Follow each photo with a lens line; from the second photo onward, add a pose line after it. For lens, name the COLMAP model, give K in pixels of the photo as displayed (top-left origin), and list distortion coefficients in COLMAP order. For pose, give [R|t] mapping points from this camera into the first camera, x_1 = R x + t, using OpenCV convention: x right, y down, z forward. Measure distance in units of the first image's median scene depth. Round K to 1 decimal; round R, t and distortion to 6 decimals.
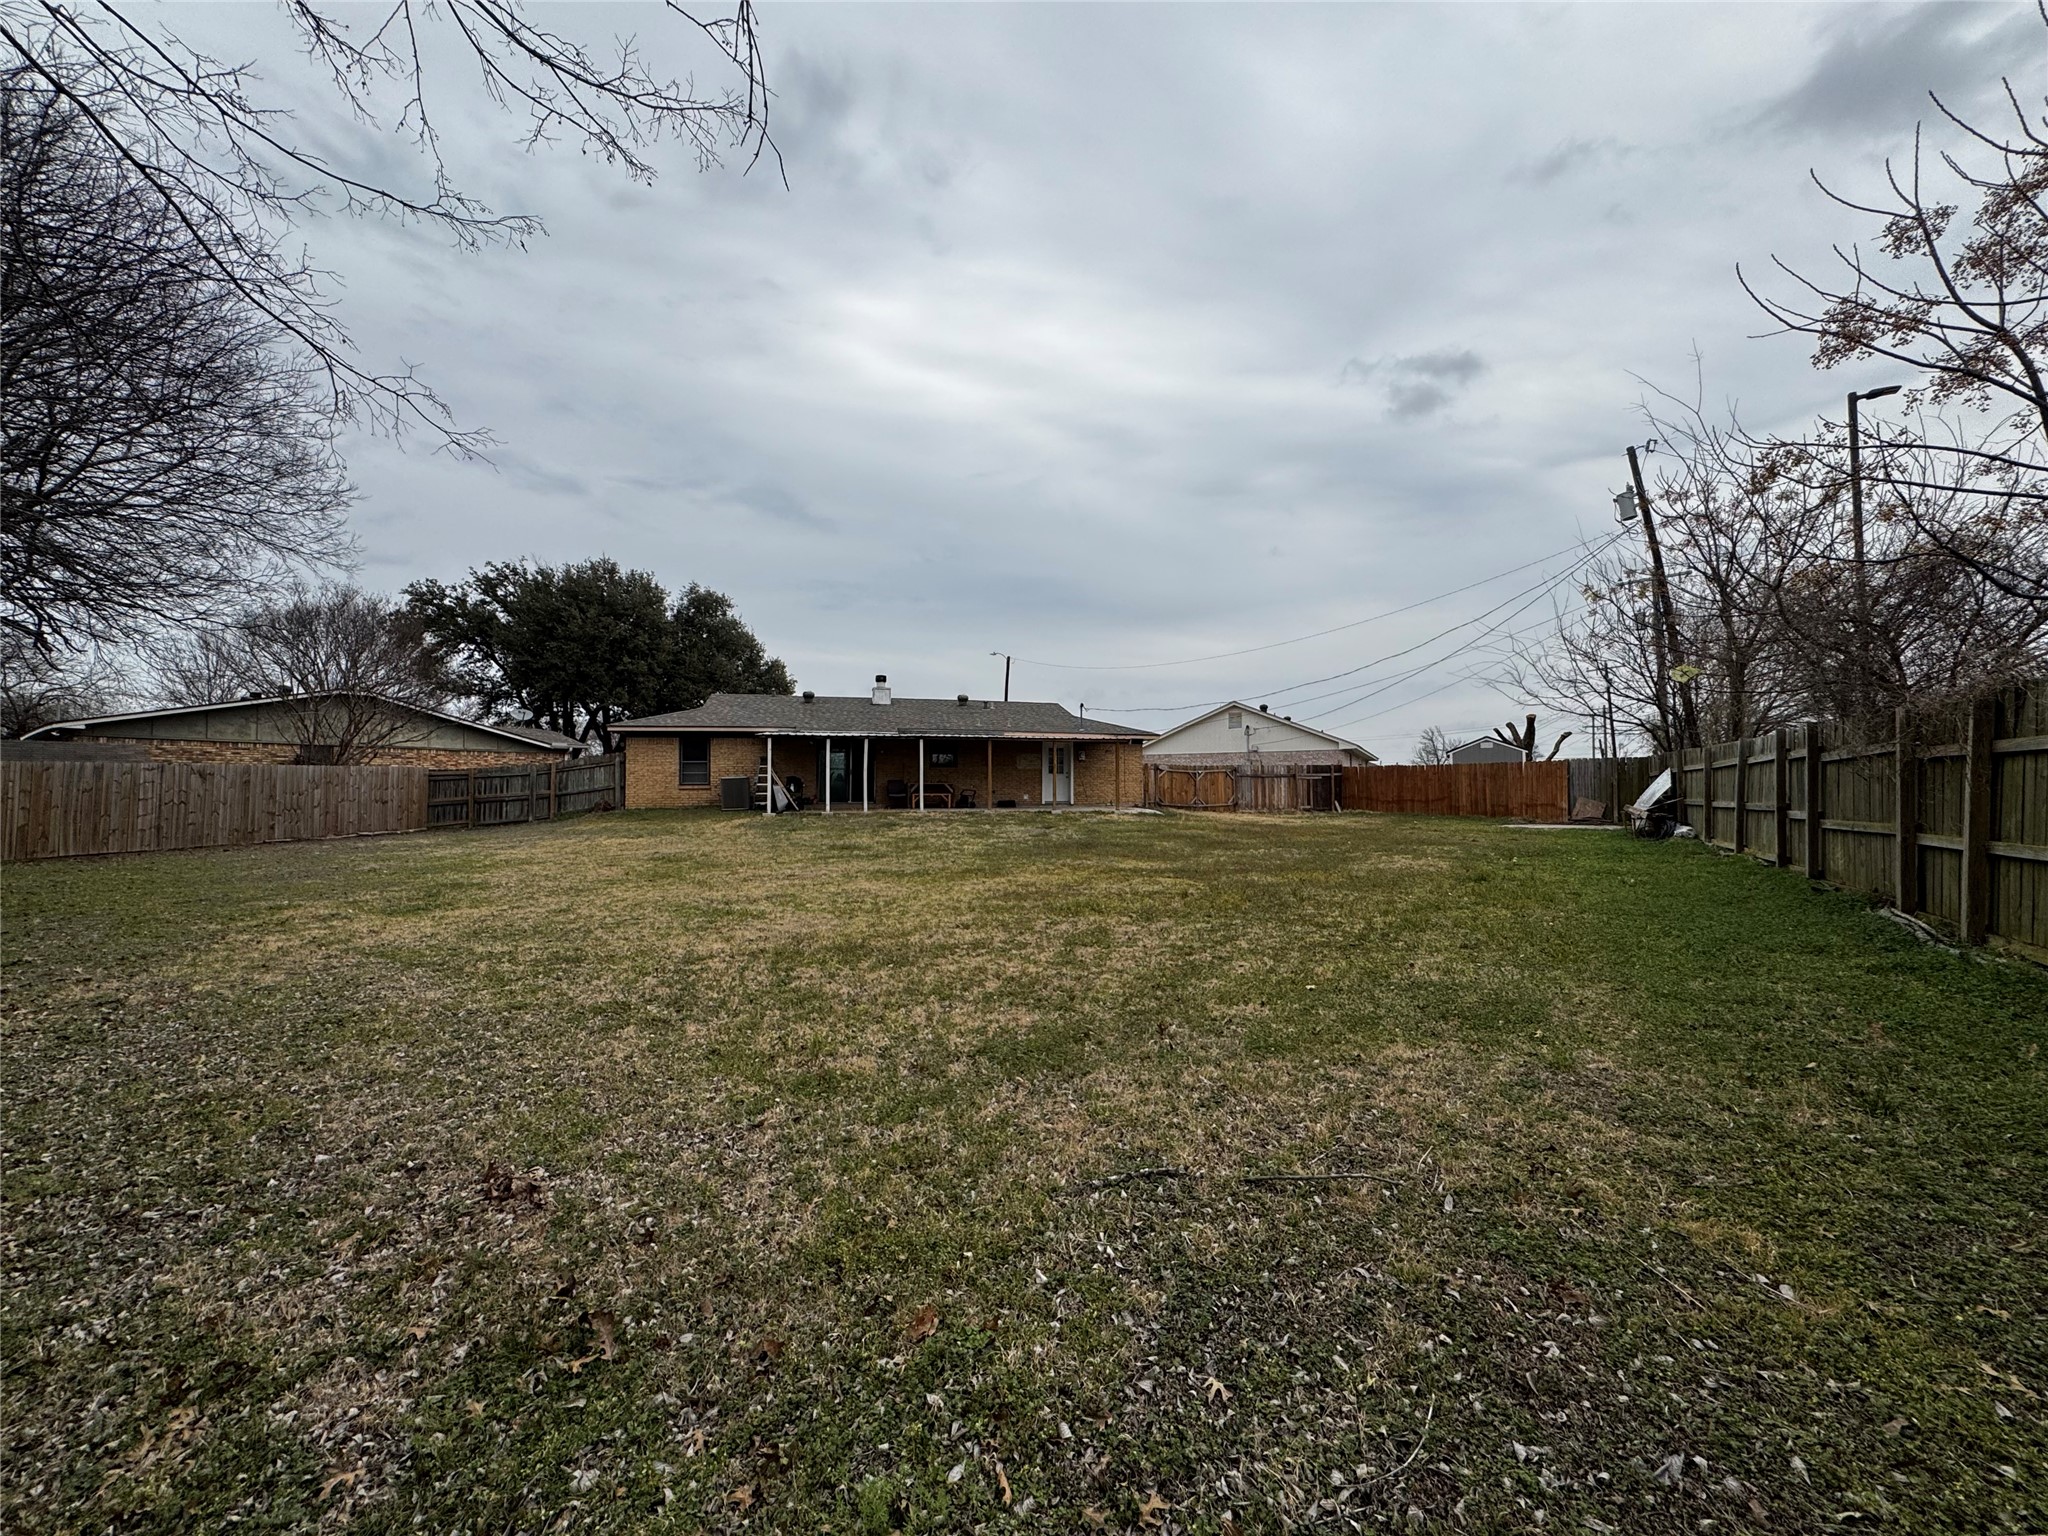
lens RADIAL K [[822.3, 0, 1009.4], [0, 822.3, 759.7], [0, 0, 1]] dist [-0.002616, 0.000678]
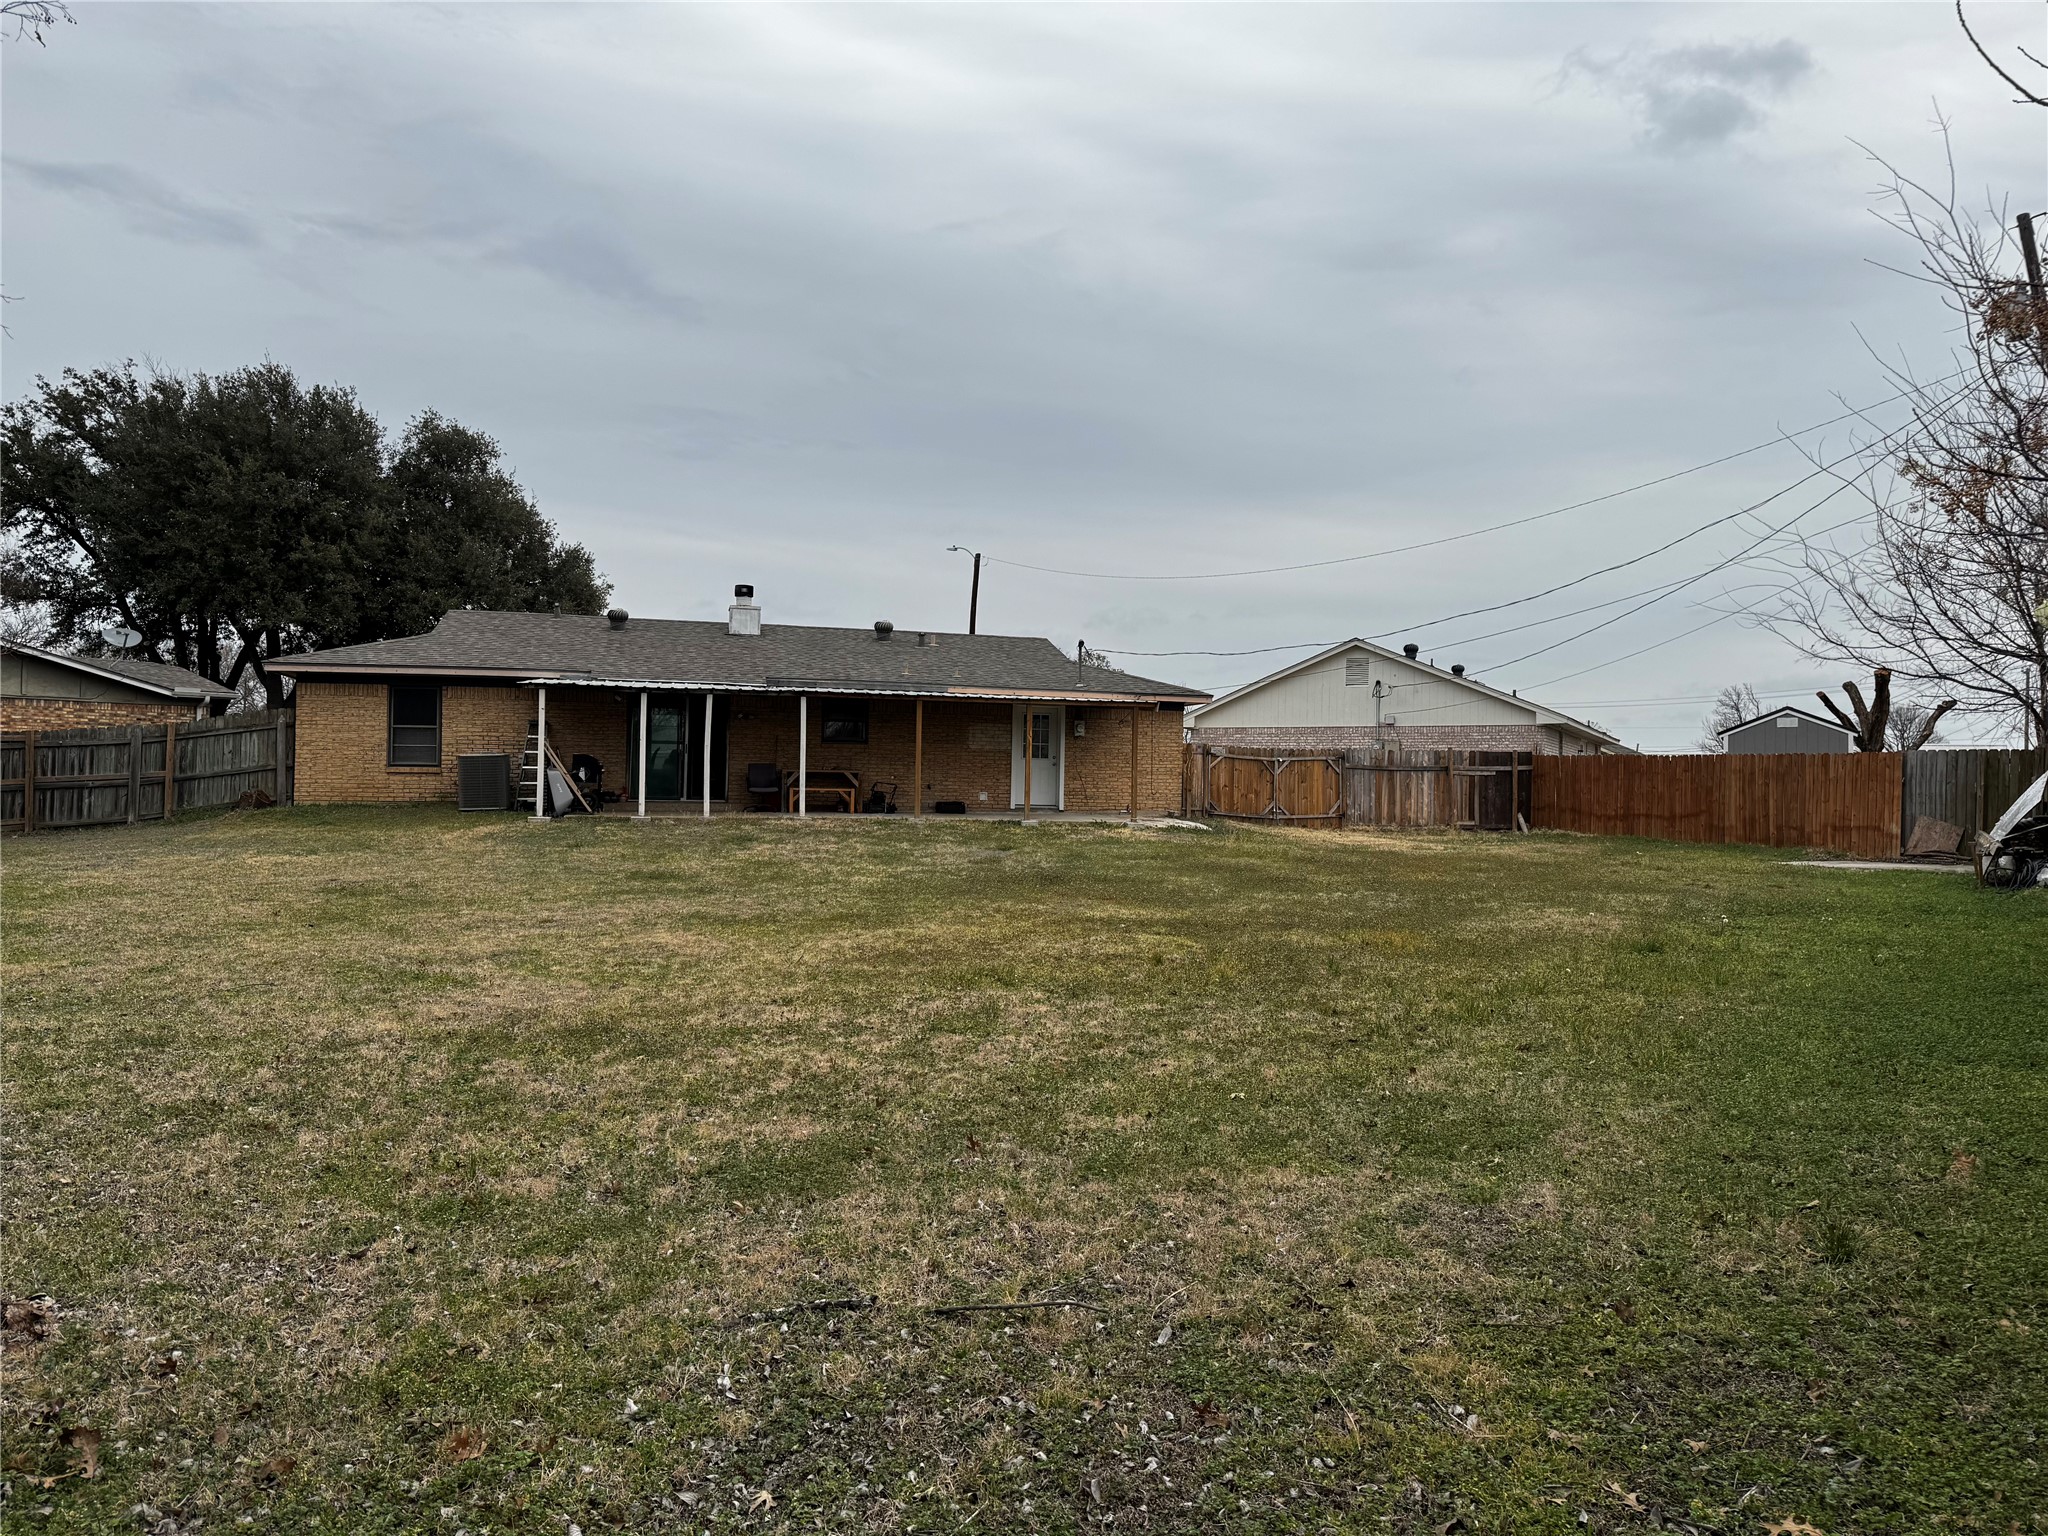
lens RADIAL K [[1445.1, 0, 1001.2], [0, 1445.1, 761.4], [0, 0, 1]] dist [0.072104, -0.085763]
pose [[0.999815, 0.019015, -0.002868, 0.041626], [-0.018942, 0.999542, 0.023612, -0.005487], [0.003315, -0.023554, 0.999717, -0.045734]]
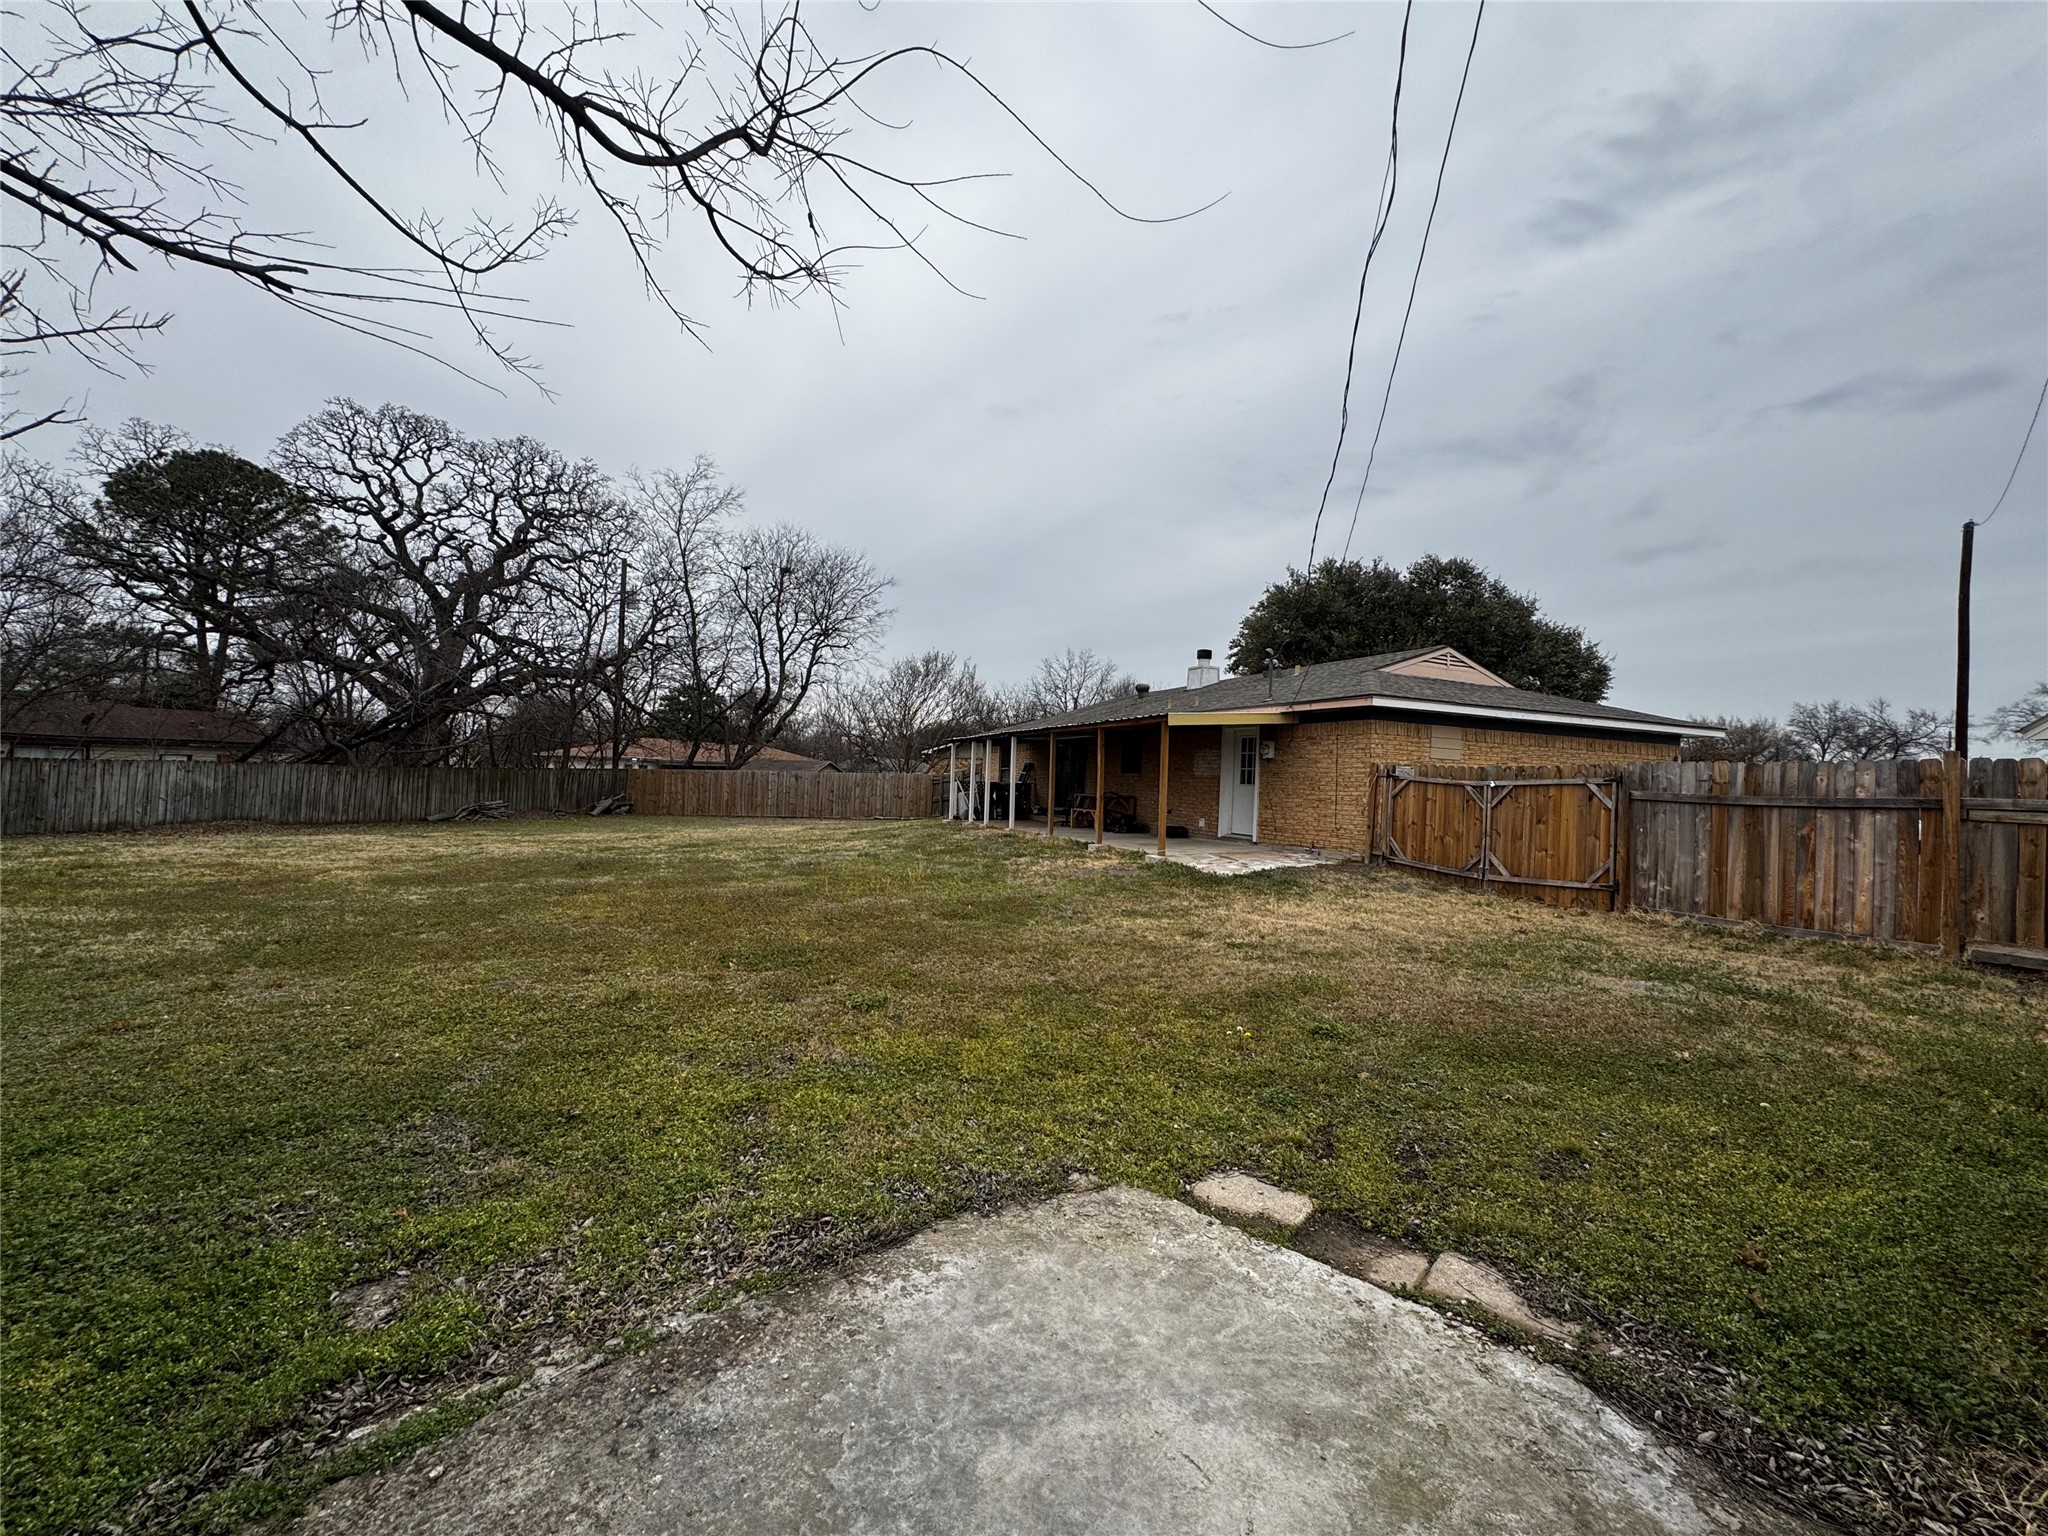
lens RADIAL K [[822.3, 0, 1025.7], [0, 822.3, 766.0], [0, 0, 1]] dist [-0.002616, 0.000678]
pose [[0.179134, -0.012987, -0.983739, 0.674359], [0.002189, 0.999916, -0.012802, 0.013430], [0.983822, 0.000140, 0.179147, 0.893900]]
